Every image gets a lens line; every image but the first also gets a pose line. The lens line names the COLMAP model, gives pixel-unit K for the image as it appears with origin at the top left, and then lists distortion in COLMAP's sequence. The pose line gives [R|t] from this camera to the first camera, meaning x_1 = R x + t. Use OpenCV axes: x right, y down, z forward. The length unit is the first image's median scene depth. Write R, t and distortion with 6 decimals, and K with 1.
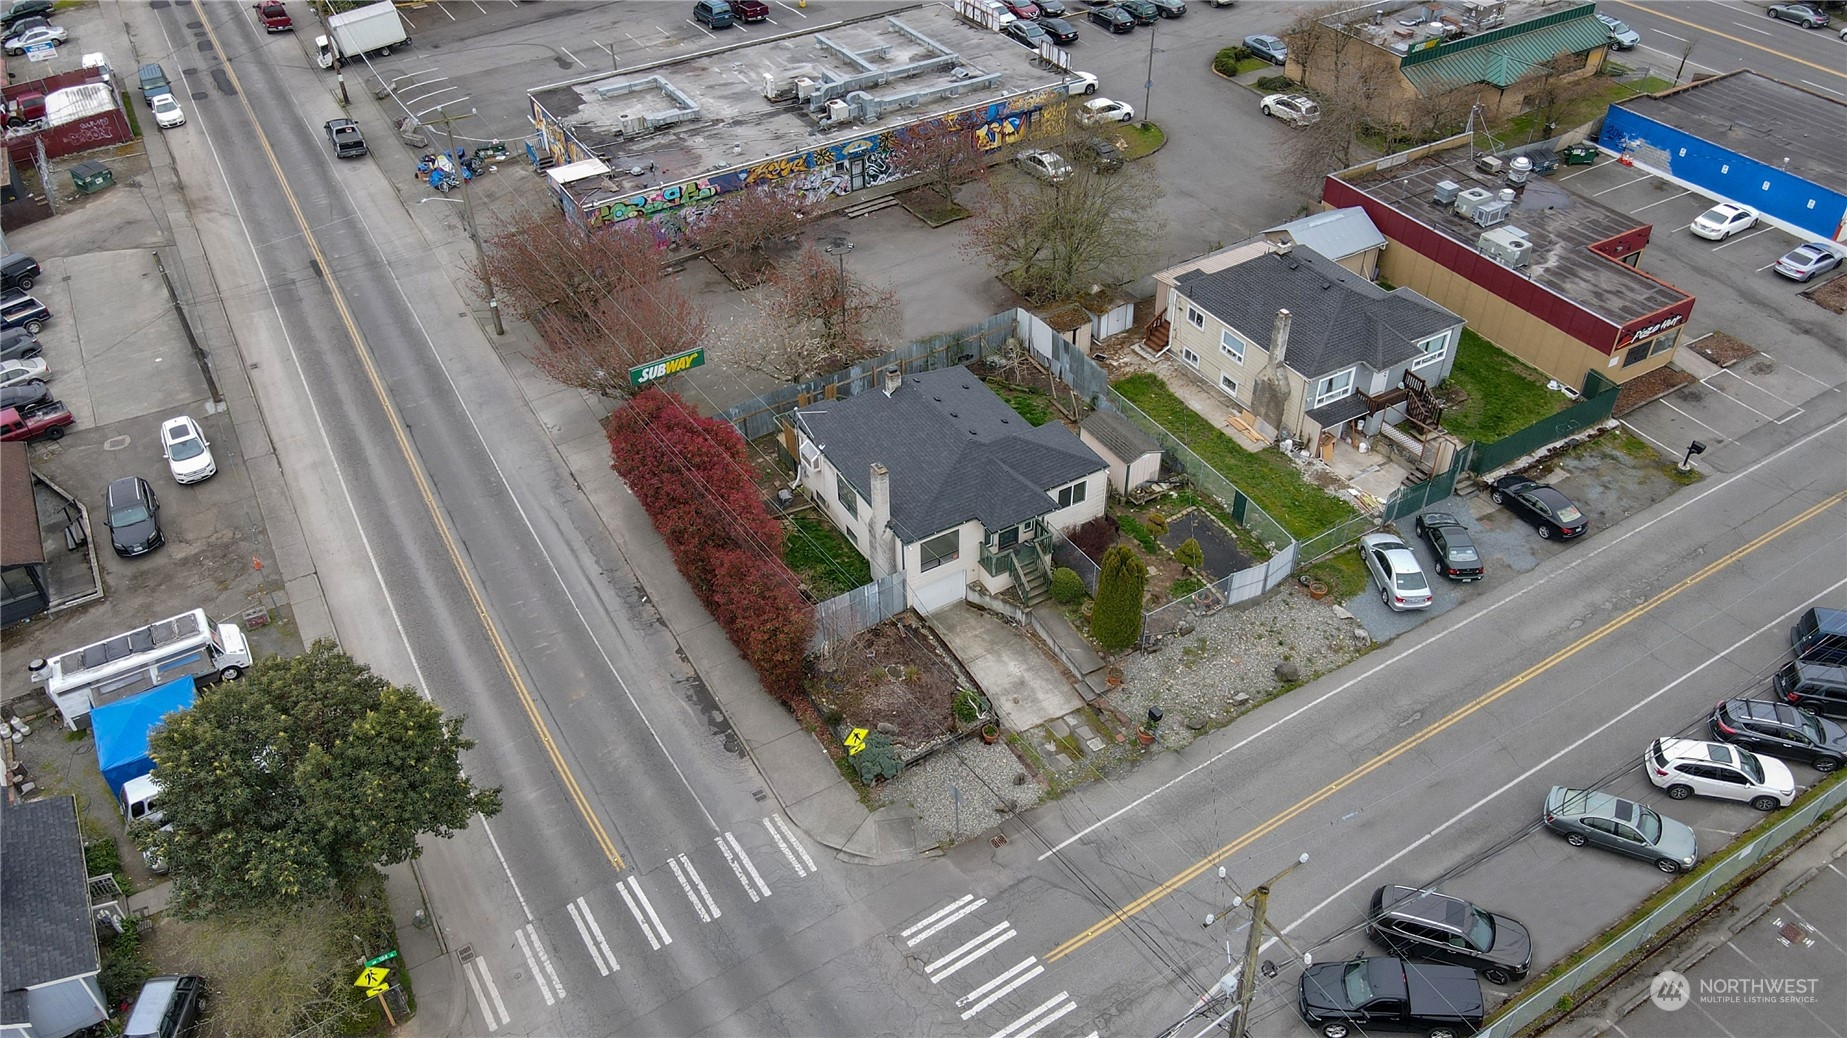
lens RADIAL K [[1366.4, 0, 922.6], [0, 1366.4, 522.2], [0, 0, 1]] dist [0.003826, 0.025711]
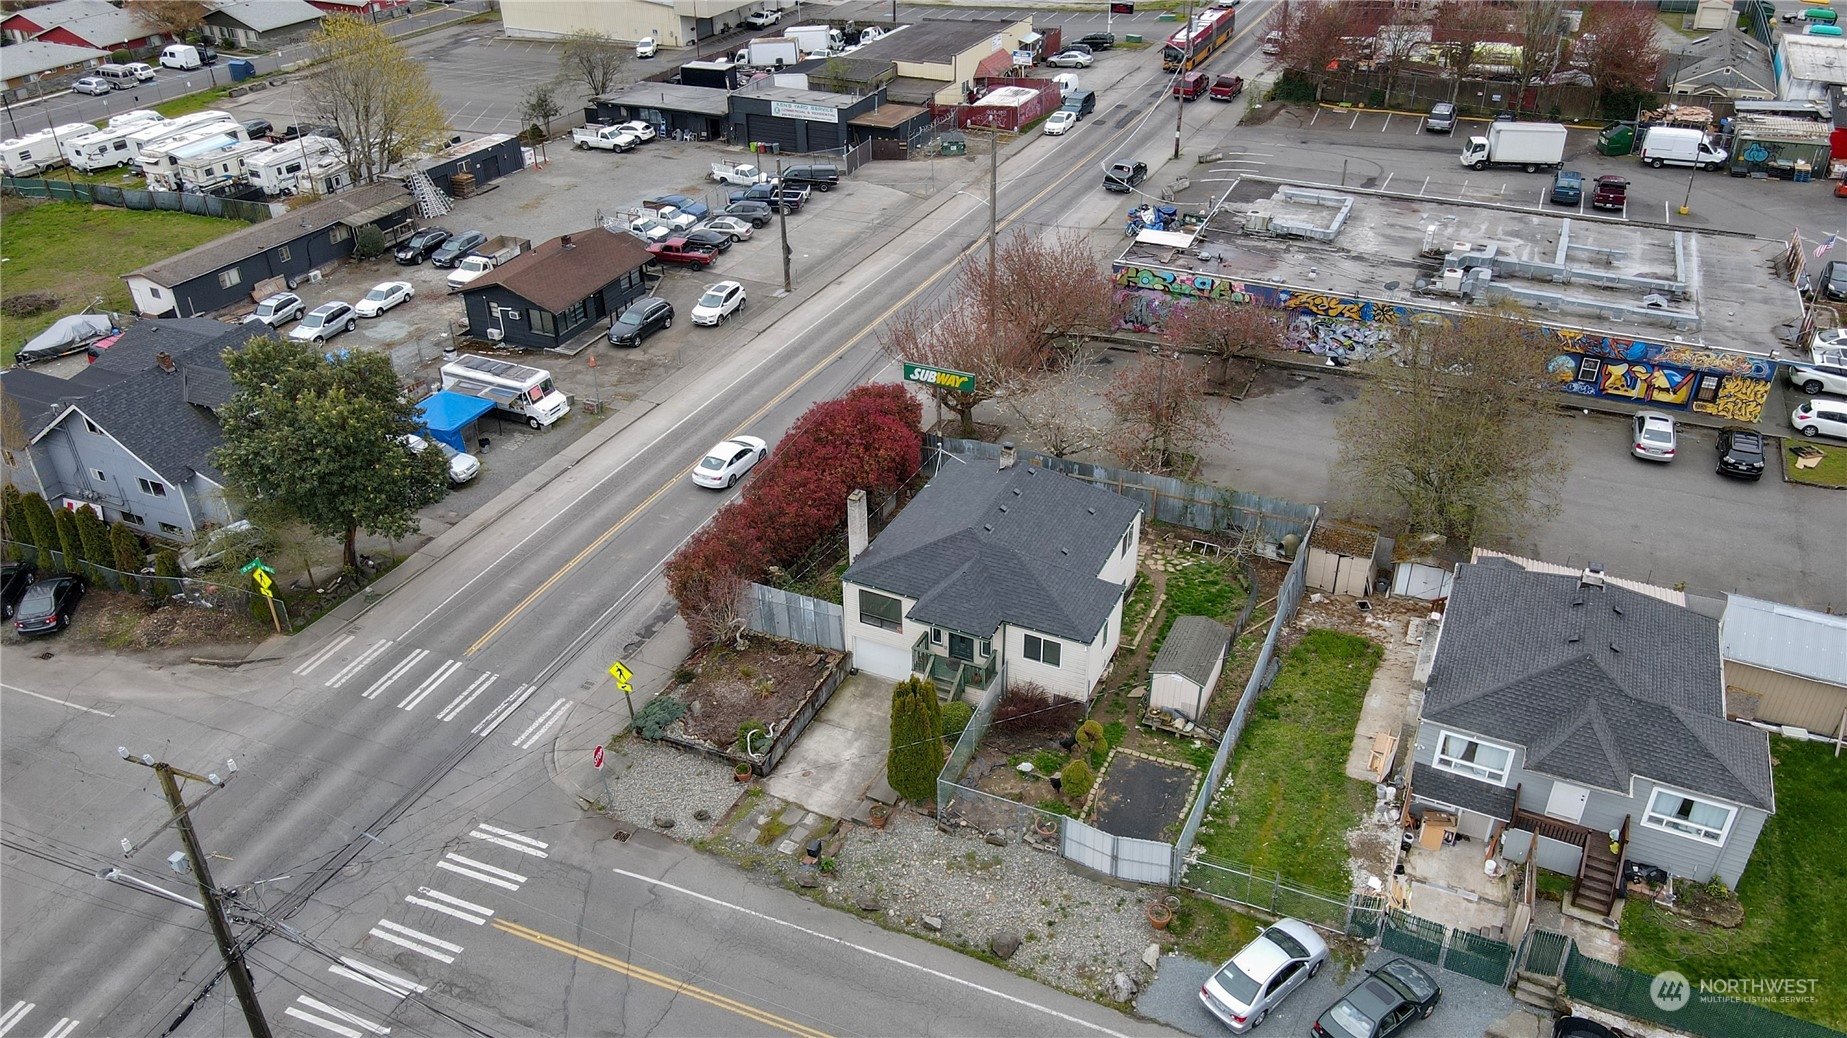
lens RADIAL K [[1366.4, 0, 919.2], [0, 1366.4, 519.2], [0, 0, 1]] dist [0.003826, 0.025711]
pose [[0.565924, 0.444115, -0.694617, 0.453687], [-0.519288, 0.846402, 0.118083, -0.109115], [0.640367, 0.293880, 0.709623, 0.232896]]
